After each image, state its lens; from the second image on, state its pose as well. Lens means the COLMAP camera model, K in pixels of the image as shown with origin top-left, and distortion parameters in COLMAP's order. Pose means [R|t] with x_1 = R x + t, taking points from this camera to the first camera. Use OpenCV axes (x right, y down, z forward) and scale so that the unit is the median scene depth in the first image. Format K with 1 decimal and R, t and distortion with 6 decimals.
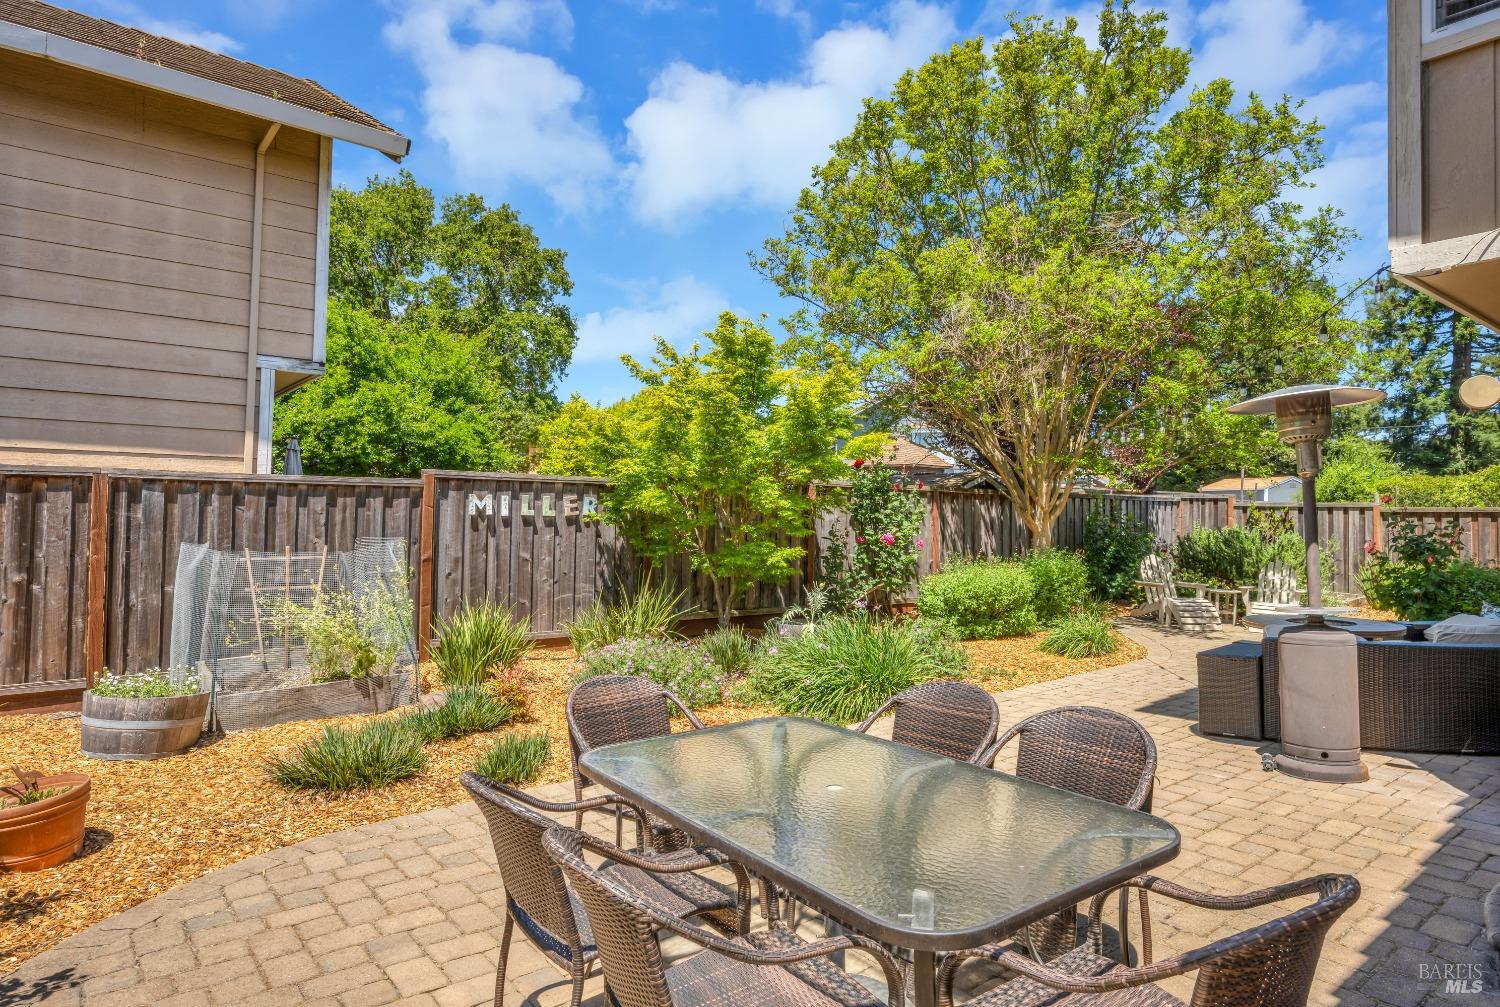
lens RADIAL K [[875.3, 0, 761.8], [0, 875.3, 510.6], [0, 0, 1]] dist [0.000232, -0.002680]
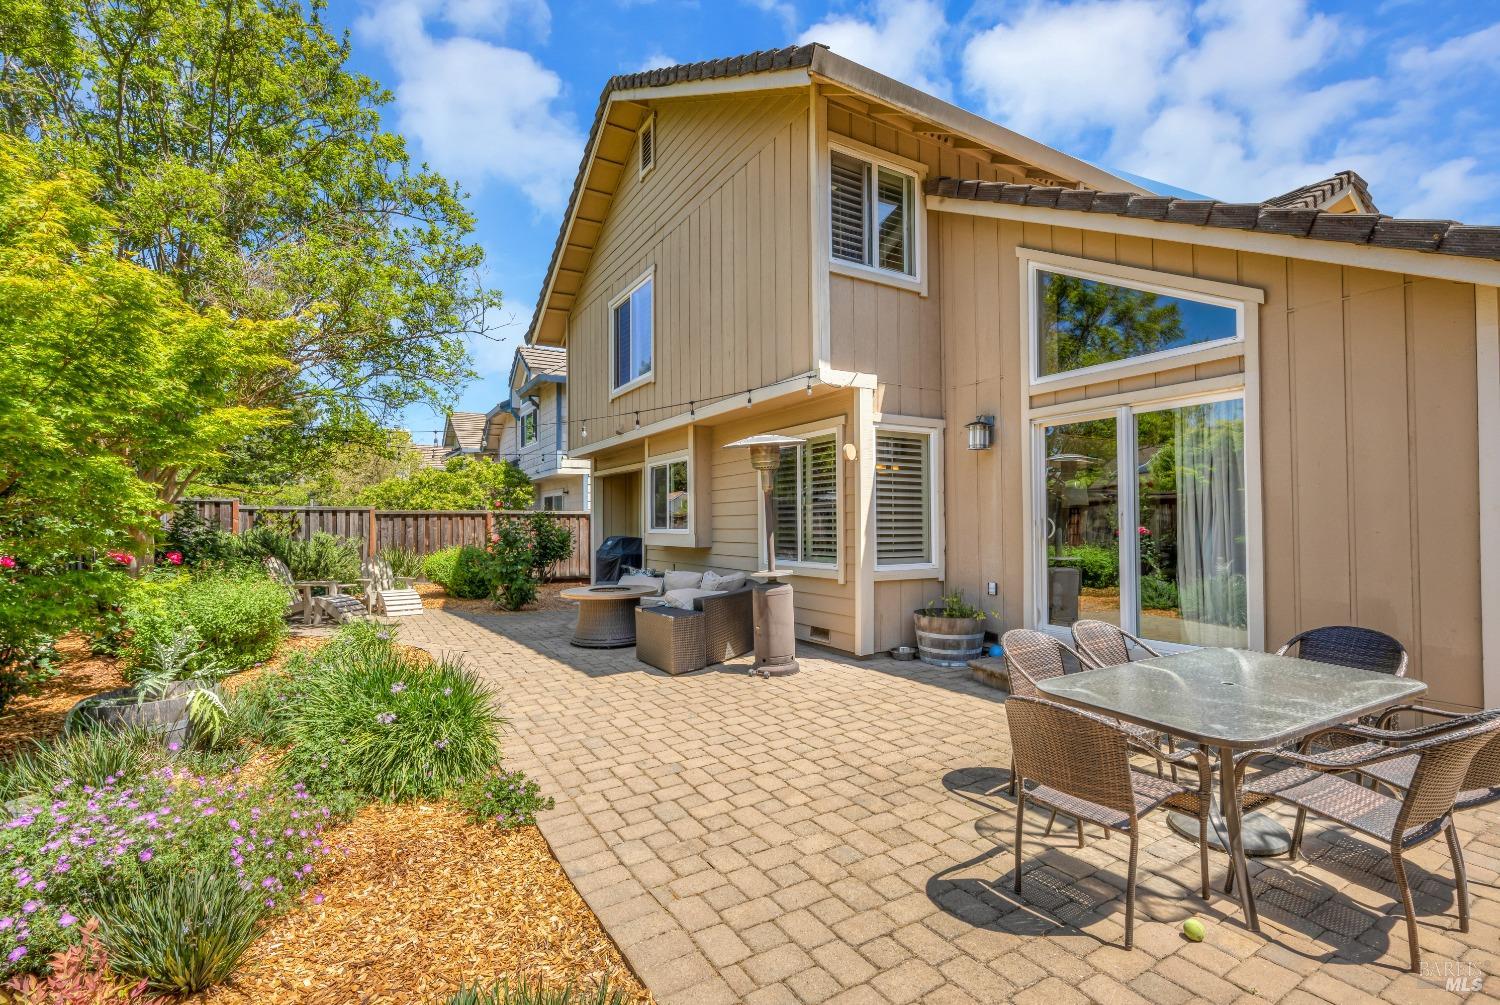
lens RADIAL K [[689.0, 0, 759.9], [0, 689.0, 507.5], [0, 0, 1]] dist [-0.003781, 0.000112]
pose [[0.167275, 0.004229, 0.985901, -0.181208], [0.002508, 0.999986, -0.004715, -0.001724], [-0.985907, 0.003261, 0.167262, 0.232232]]
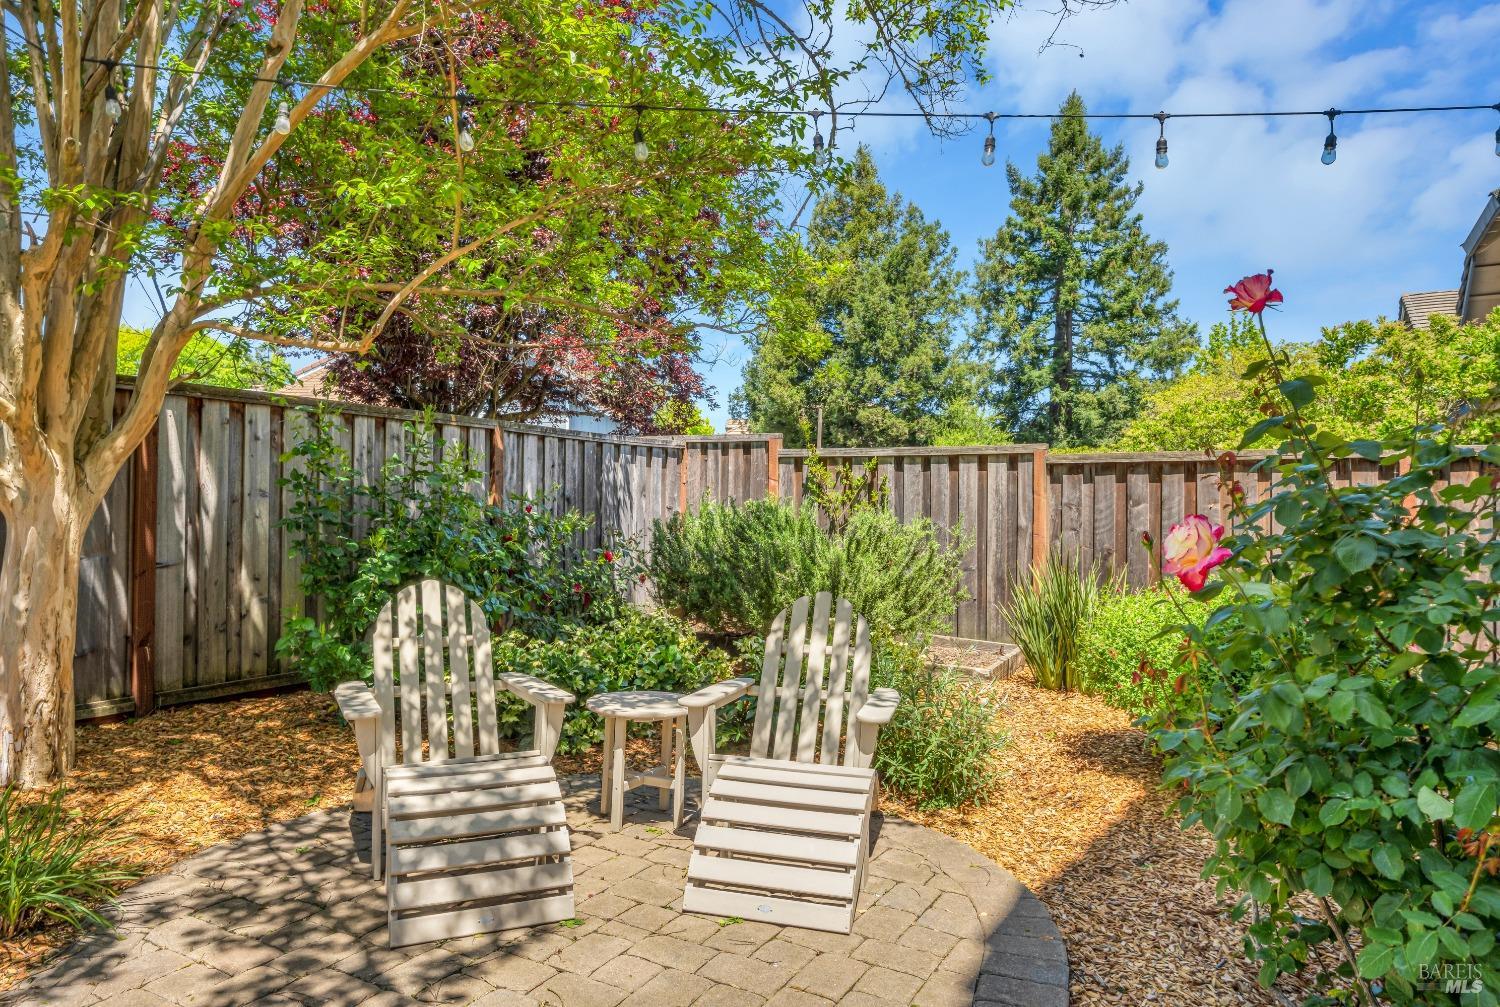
lens RADIAL K [[1029.9, 0, 754.5], [0, 1029.9, 502.0], [0, 0, 1]] dist [0.028857, 0.003814]
pose [[0.921695, -0.001583, 0.387913, 0.308699], [0.000845, 0.999997, 0.002072, 0.017919], [-0.387915, -0.001582, 0.921694, 0.487534]]
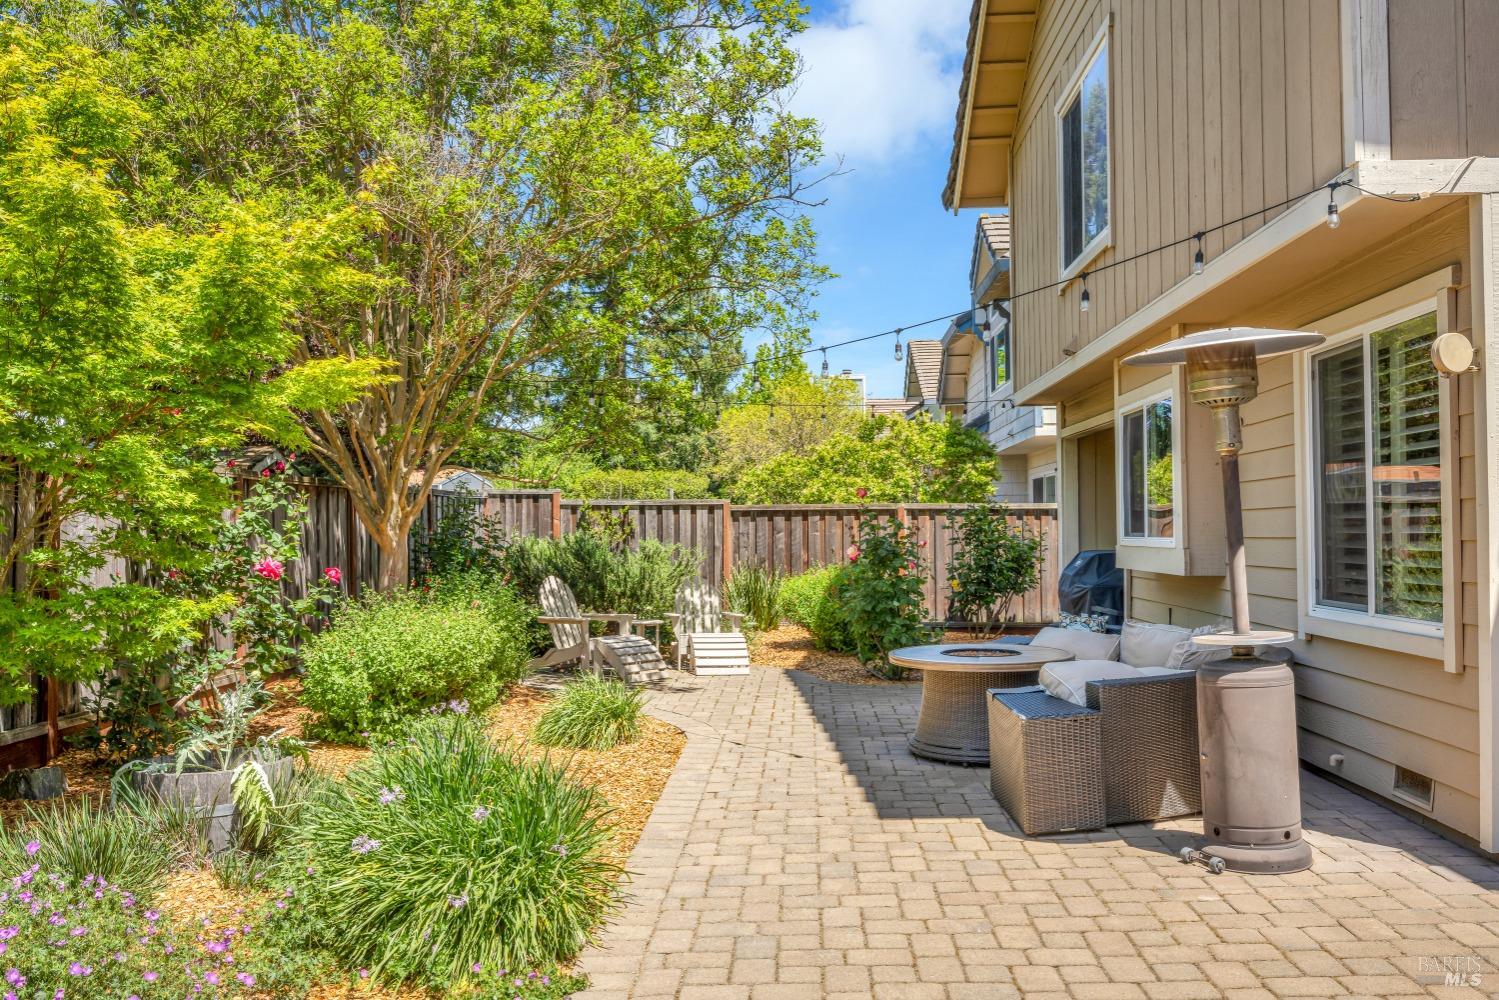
lens RADIAL K [[1233.1, 0, 740.1], [0, 1233.1, 492.3], [0, 0, 1]] dist [-0.007032, 0.000179]
pose [[0.688668, 0.002312, 0.725073, -0.111683], [0.010553, 0.999857, -0.013212, -0.000329], [-0.725000, 0.016750, 0.688545, 0.171249]]
